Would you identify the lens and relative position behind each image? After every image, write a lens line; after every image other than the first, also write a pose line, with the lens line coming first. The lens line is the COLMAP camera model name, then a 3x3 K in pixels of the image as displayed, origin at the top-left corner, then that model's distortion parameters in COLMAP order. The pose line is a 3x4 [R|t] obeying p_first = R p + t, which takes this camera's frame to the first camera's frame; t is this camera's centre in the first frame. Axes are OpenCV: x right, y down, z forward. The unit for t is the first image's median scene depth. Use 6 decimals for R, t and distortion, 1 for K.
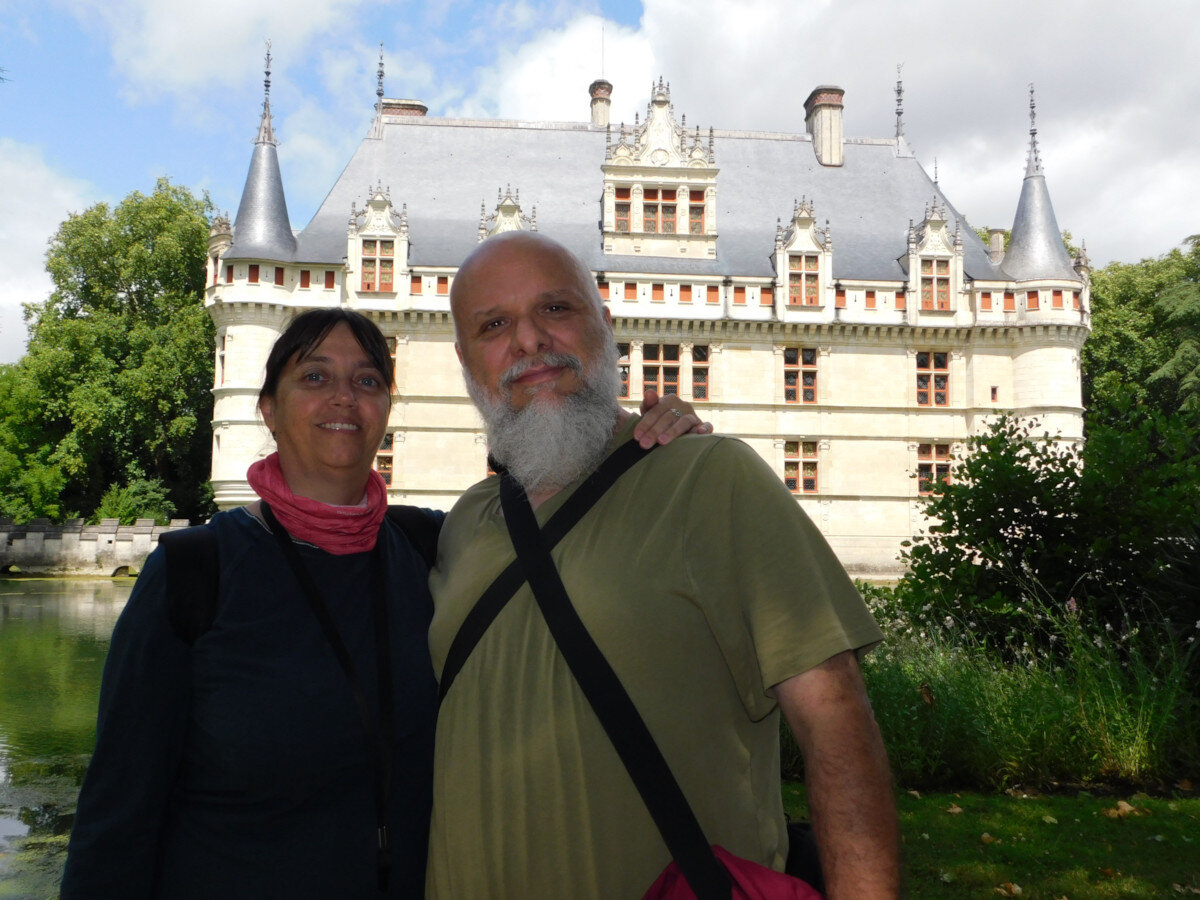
lens RADIAL K [[1083.6, 0, 600.0], [0, 1083.6, 450.0], [0, 0, 1]] dist [0.000687, 0.015107]
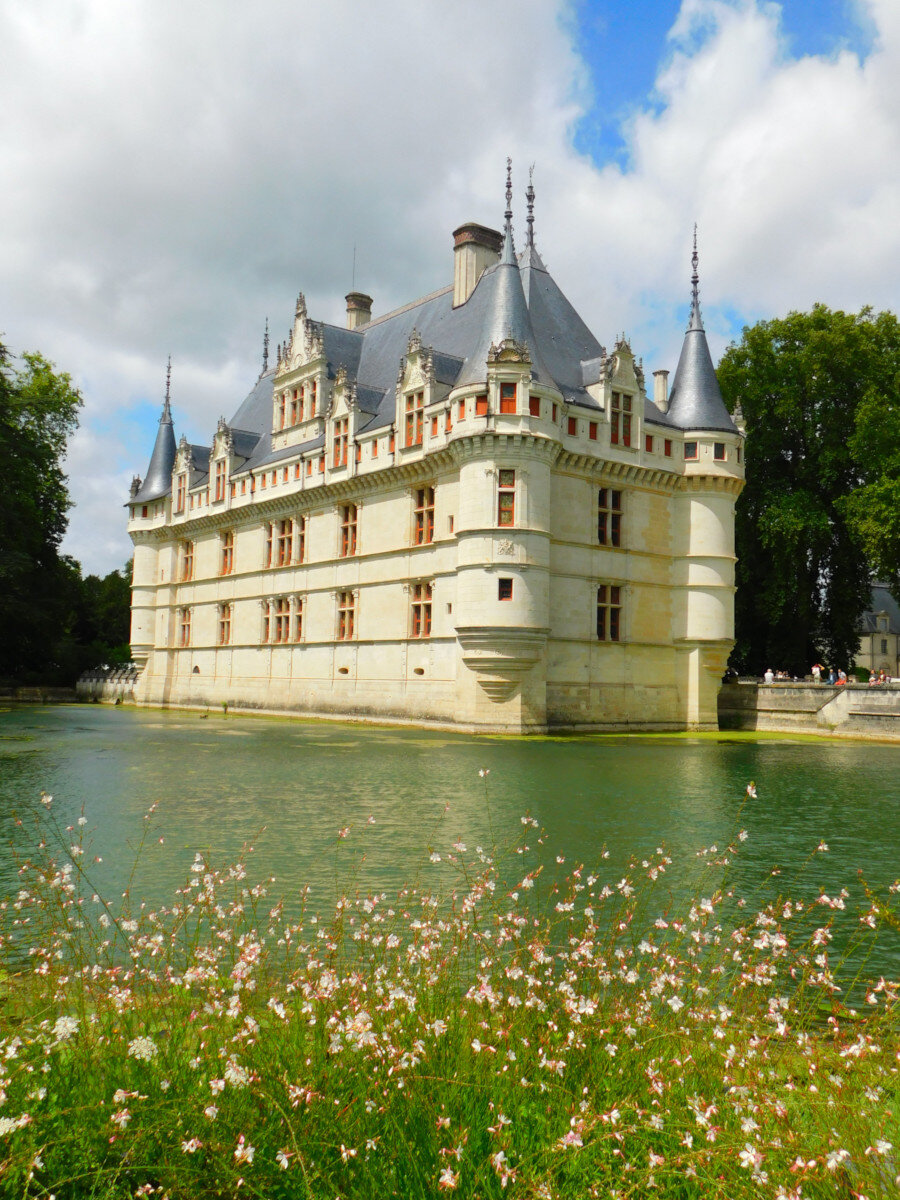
lens RADIAL K [[1083.6, 0, 450.0], [0, 1083.6, 600.0], [0, 0, 1]] dist [0.000687, 0.015107]
pose [[0.516590, -0.064972, -0.853764, 1.152581], [0.057778, 0.997489, -0.040950, 0.050152], [0.854281, -0.028174, 0.519047, 0.525633]]
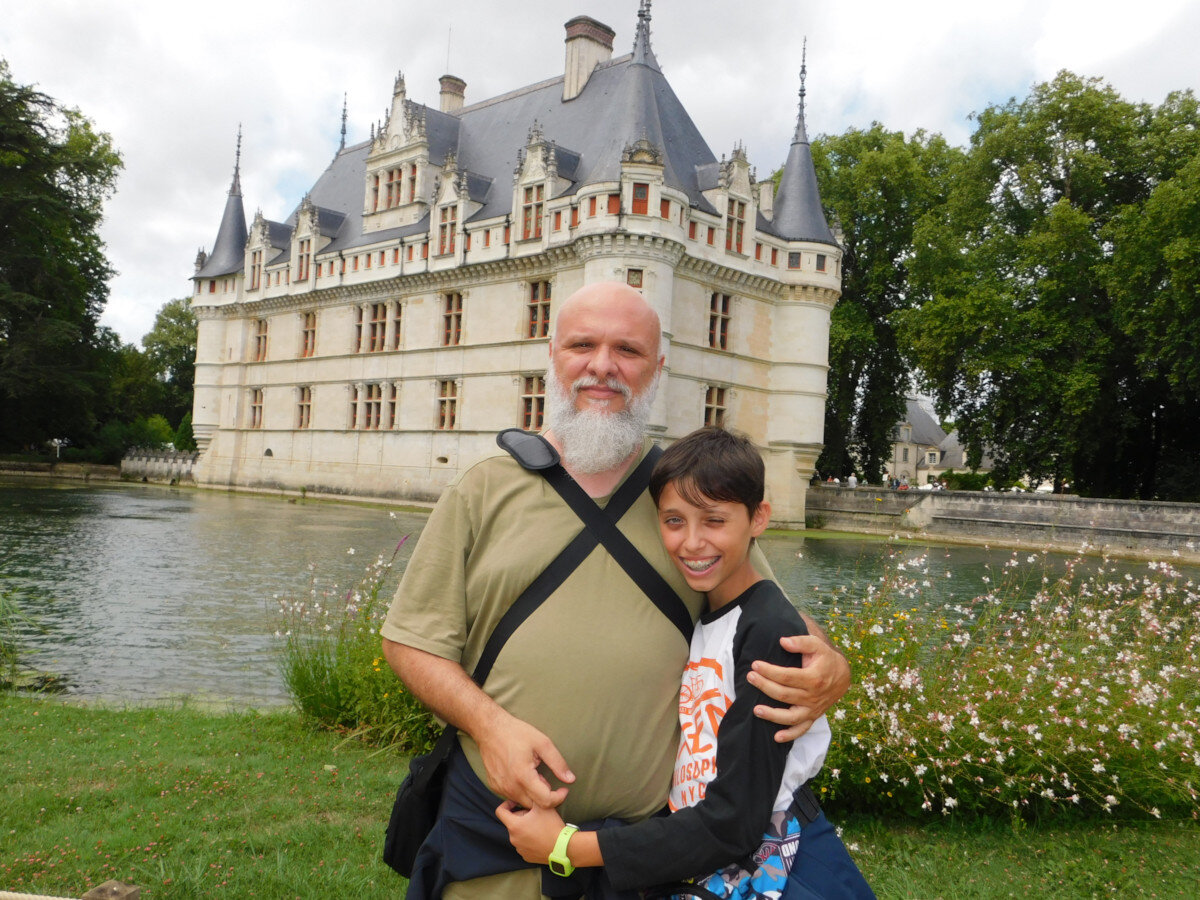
lens RADIAL K [[1083.6, 0, 600.0], [0, 1083.6, 450.0], [0, 0, 1]] dist [0.000687, 0.015107]
pose [[0.629983, 0.001668, -0.776607, 1.109947], [0.017194, 0.999723, 0.016095, 0.045820], [0.776418, -0.023493, 0.629780, 0.436444]]
